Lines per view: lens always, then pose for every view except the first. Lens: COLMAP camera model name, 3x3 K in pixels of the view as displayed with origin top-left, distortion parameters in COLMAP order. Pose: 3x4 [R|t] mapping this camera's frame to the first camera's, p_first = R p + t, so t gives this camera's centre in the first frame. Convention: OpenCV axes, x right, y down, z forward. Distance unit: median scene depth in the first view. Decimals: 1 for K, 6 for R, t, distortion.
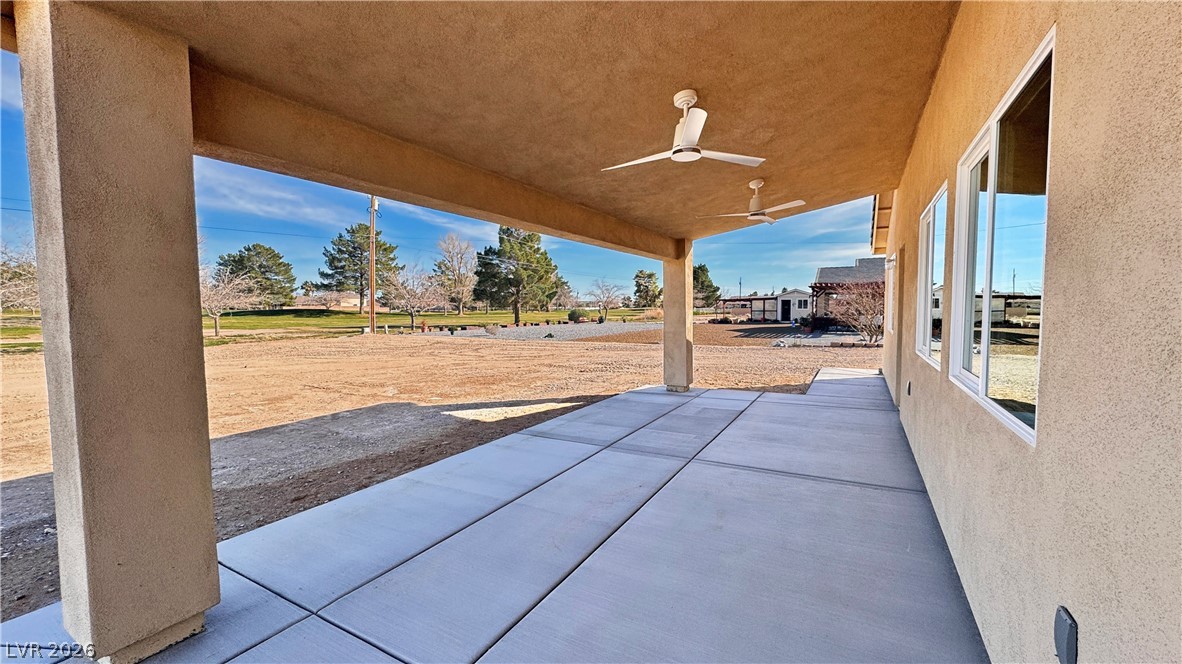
lens RADIAL K [[469.9, 0, 593.1], [0, 469.9, 337.4], [0, 0, 1]] dist [-0.001633, 0.001107]
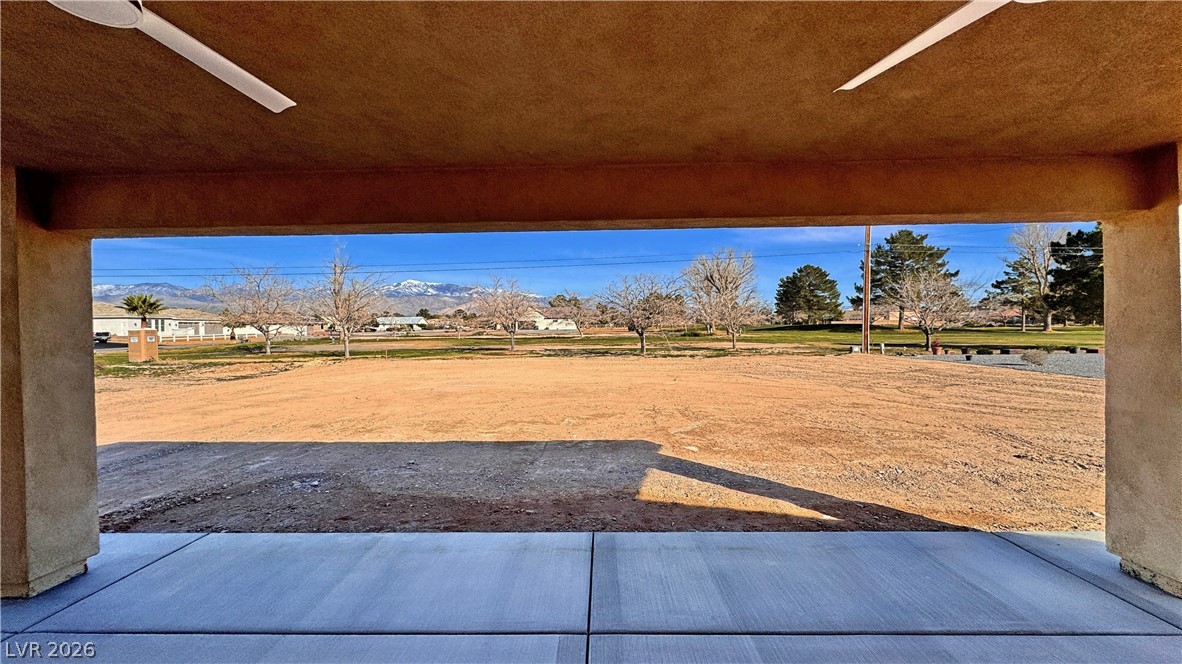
lens RADIAL K [[469.9, 0, 596.7], [0, 469.9, 325.1], [0, 0, 1]] dist [-0.001633, 0.001107]
pose [[0.469679, -0.001513, -0.882836, 0.054441], [-0.046505, 0.998568, -0.026453, -0.009330], [0.881611, 0.053481, 0.468936, 0.086344]]
